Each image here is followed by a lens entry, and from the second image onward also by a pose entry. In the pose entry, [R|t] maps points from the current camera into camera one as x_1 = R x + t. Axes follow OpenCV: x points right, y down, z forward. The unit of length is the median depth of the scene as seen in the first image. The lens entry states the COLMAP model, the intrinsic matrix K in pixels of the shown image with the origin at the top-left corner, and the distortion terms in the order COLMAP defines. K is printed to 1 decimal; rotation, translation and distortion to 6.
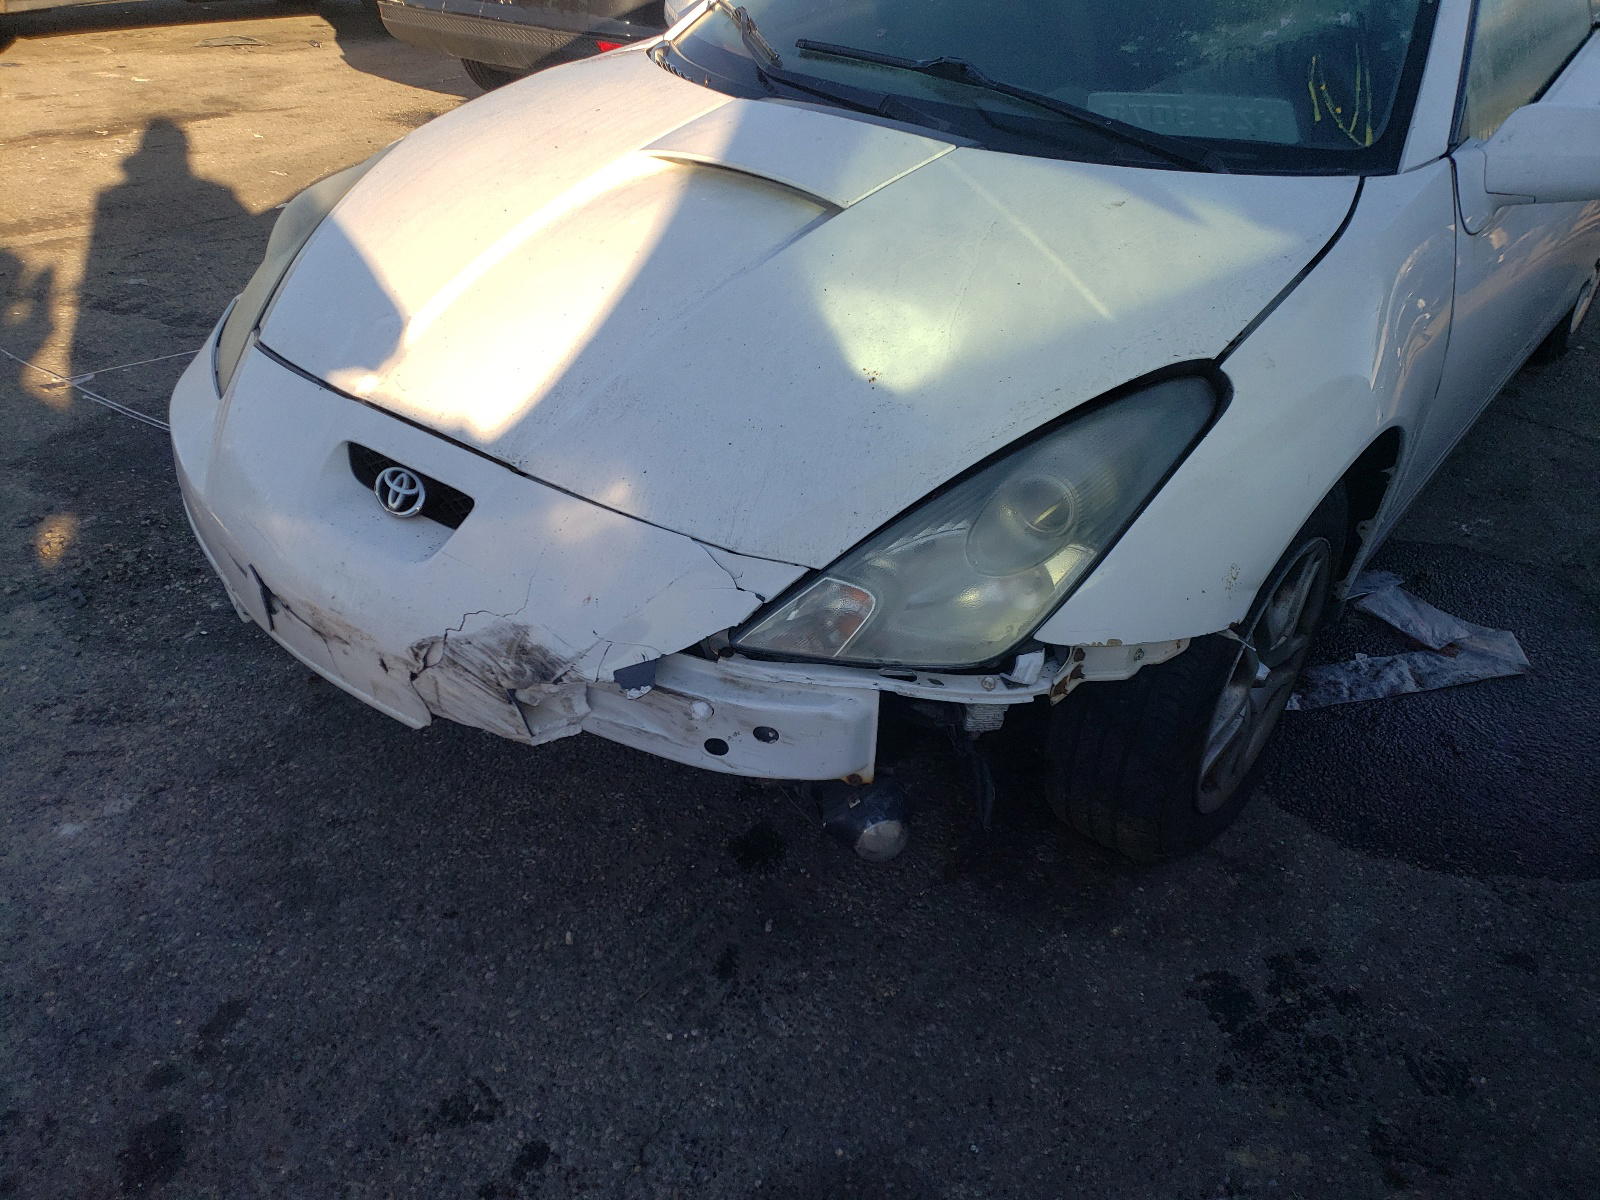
lens RADIAL K [[1204.6, 0, 784.9], [0, 1204.6, 599.8], [0, 0, 1]] dist [0.031263, -0.012173]
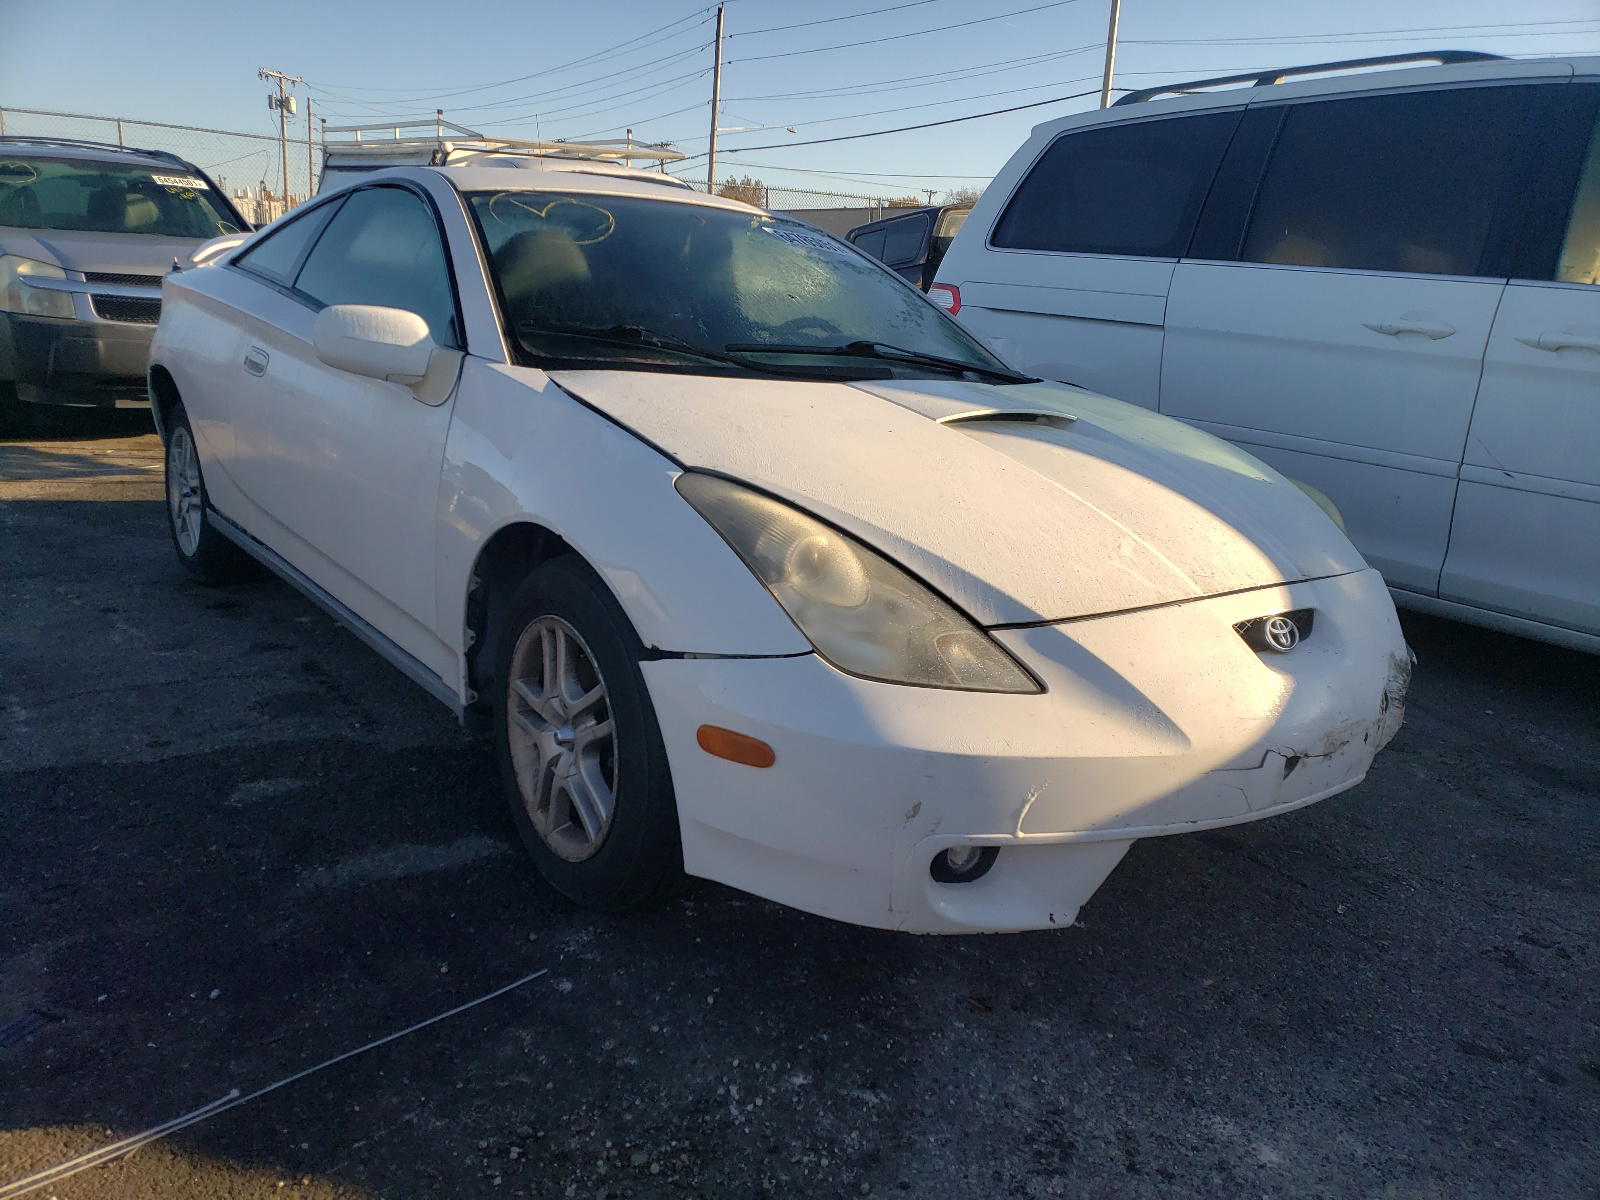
lens RADIAL K [[1194.5, 0, 804.0], [0, 1194.5, 612.9], [0, 0, 1]] dist [0.034164, -0.016051]
pose [[0.274558, -0.275839, 0.921158, -1.579262], [0.481279, 0.868764, 0.116701, -0.487095], [-0.832459, 0.411293, 0.371281, 0.895032]]
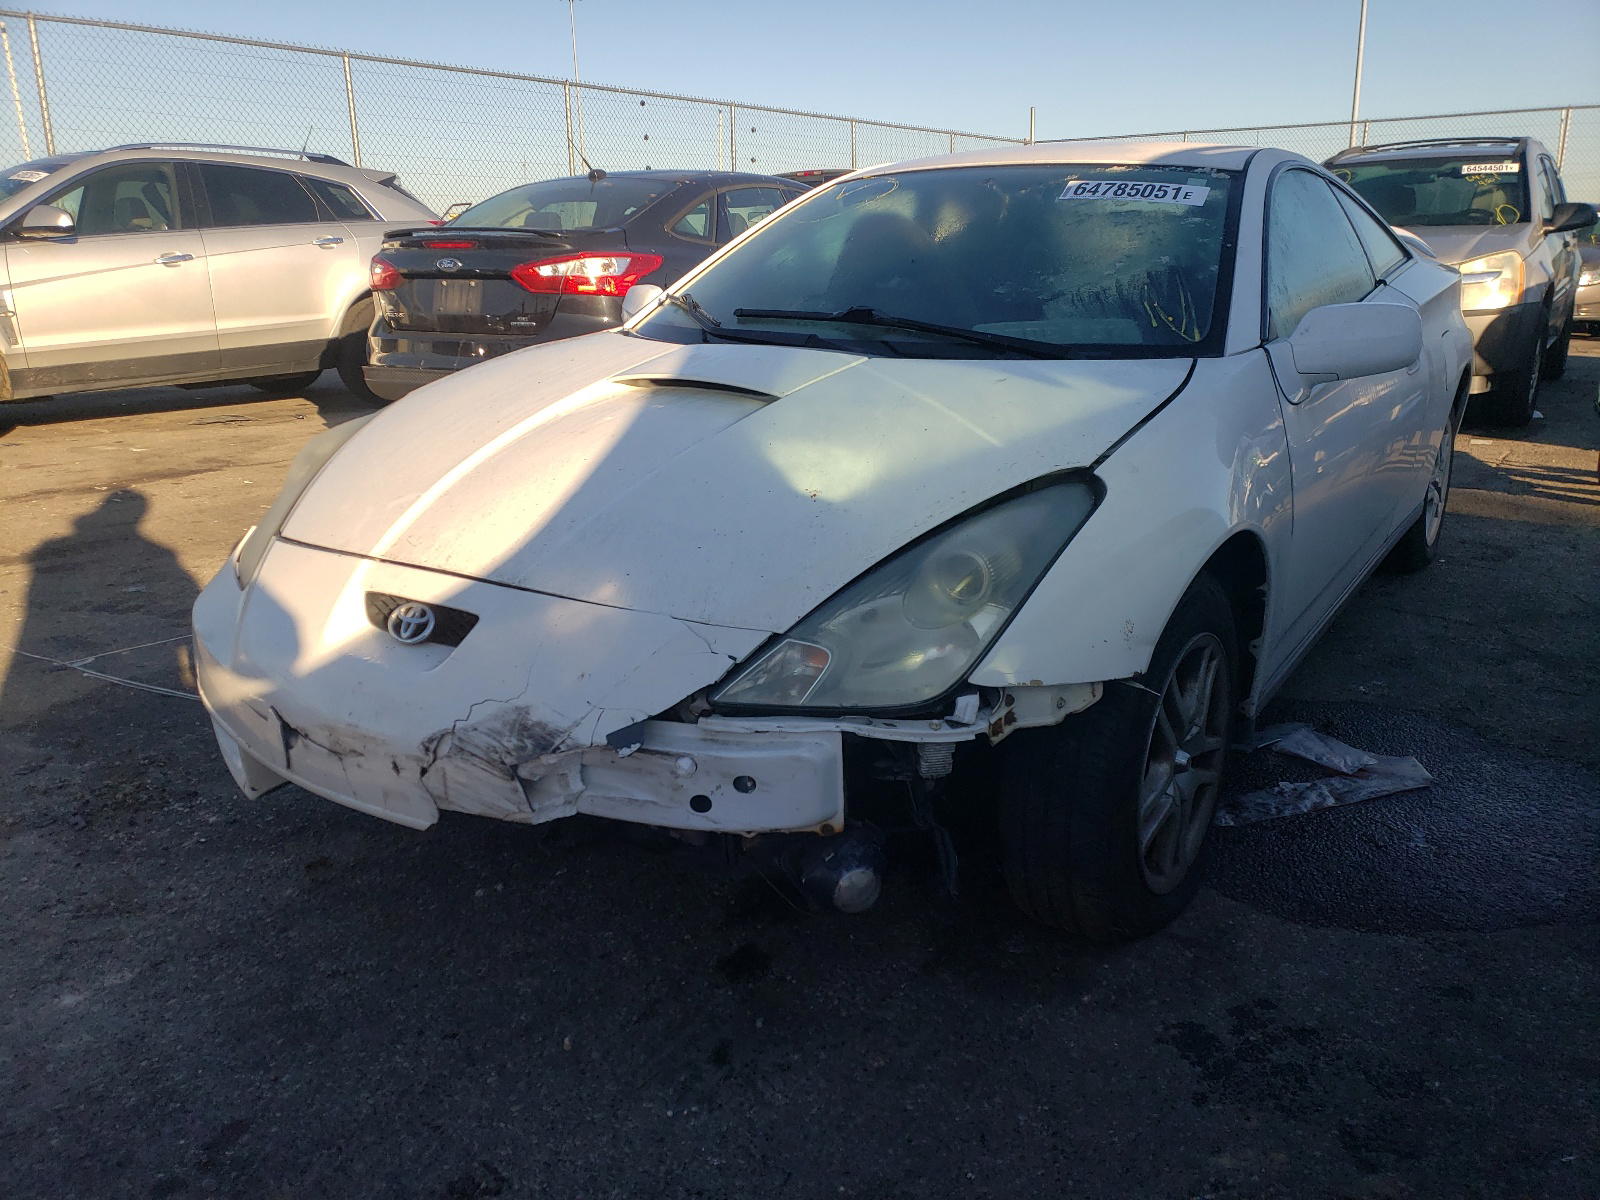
lens RADIAL K [[1194.5, 0, 807.8], [0, 1194.5, 593.9], [0, 0, 1]] dist [0.034164, -0.016051]
pose [[0.996045, -0.066487, 0.058936, -0.008837], [0.080409, 0.956739, -0.279616, 0.222215], [-0.037796, 0.283249, 0.958301, -0.106762]]
